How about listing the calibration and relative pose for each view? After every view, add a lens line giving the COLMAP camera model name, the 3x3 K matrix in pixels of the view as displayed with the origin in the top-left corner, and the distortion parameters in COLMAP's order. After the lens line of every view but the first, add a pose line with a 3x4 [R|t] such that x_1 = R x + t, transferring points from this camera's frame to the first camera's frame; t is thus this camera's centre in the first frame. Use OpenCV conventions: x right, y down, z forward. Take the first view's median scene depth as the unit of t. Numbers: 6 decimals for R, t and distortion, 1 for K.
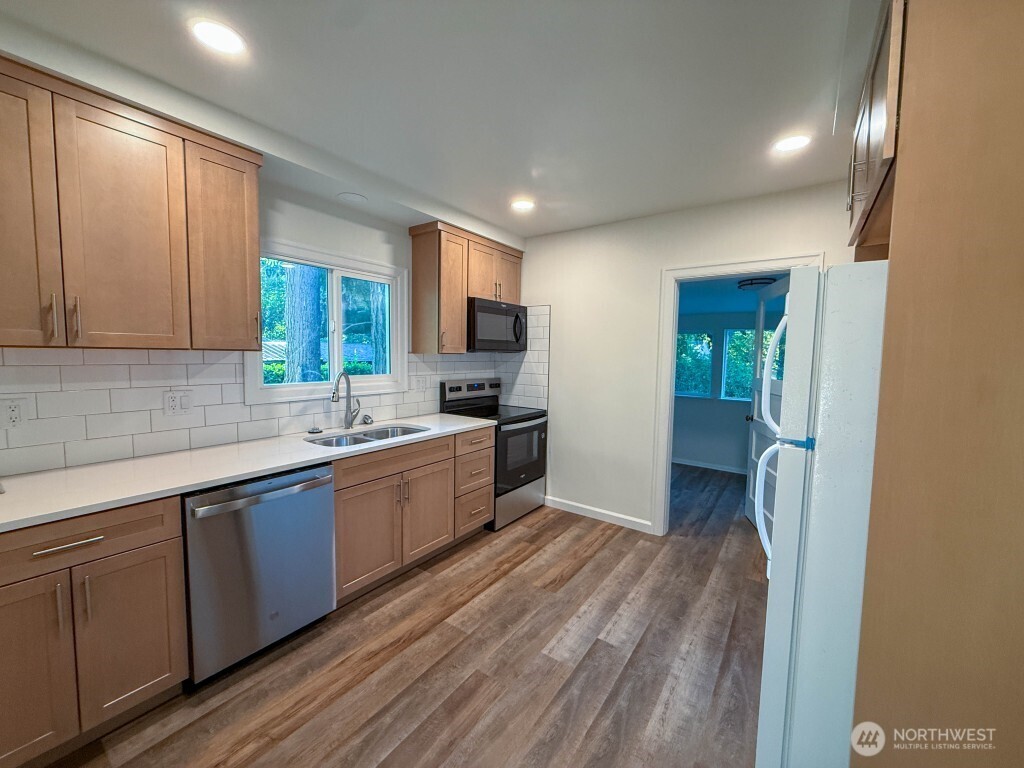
lens RADIAL K [[410.3, 0, 506.3], [0, 410.3, 383.0], [0, 0, 1]] dist [-0.000522, 0.000563]
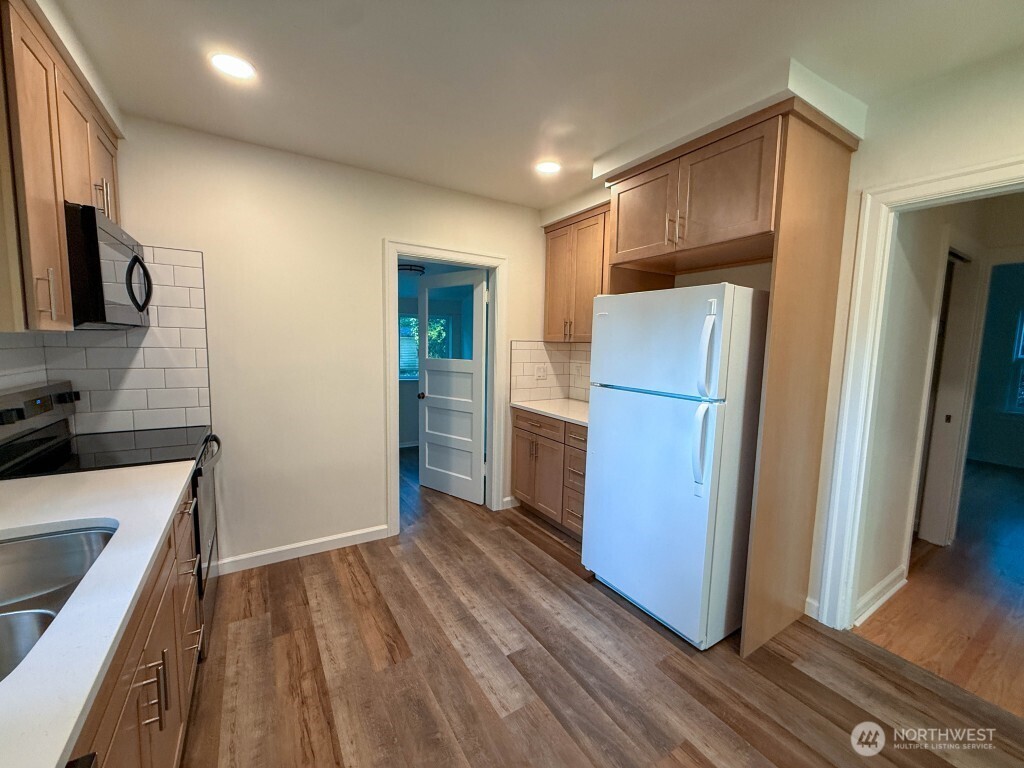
lens RADIAL K [[410.3, 0, 515.8], [0, 410.3, 382.2], [0, 0, 1]] dist [-0.000522, 0.000563]
pose [[0.367868, -0.097644, 0.924737, -0.473625], [0.051133, 0.995091, 0.084732, -0.043541], [-0.928471, 0.016114, 0.371055, 0.557398]]
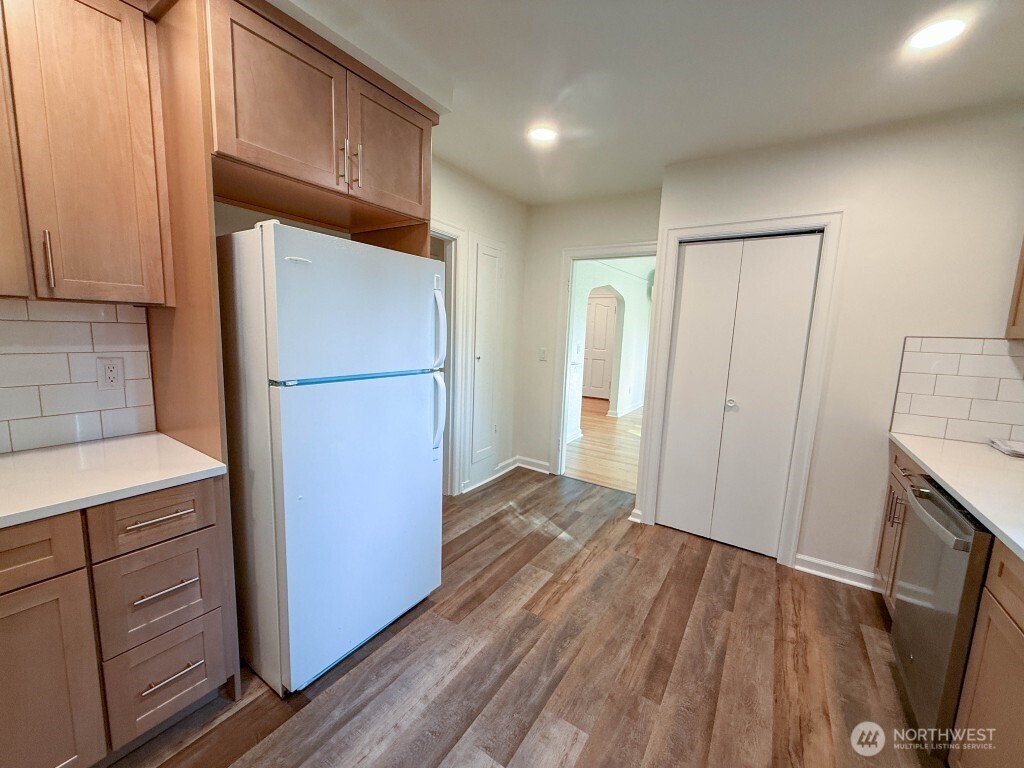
lens RADIAL K [[410.3, 0, 505.2], [0, 410.3, 383.4], [0, 0, 1]] dist [-0.000522, 0.000563]
pose [[-0.997997, -0.047473, -0.041824, 0.242316], [-0.055125, 0.976876, 0.206580, -0.077458], [0.031050, 0.208471, -0.977535, 1.306793]]
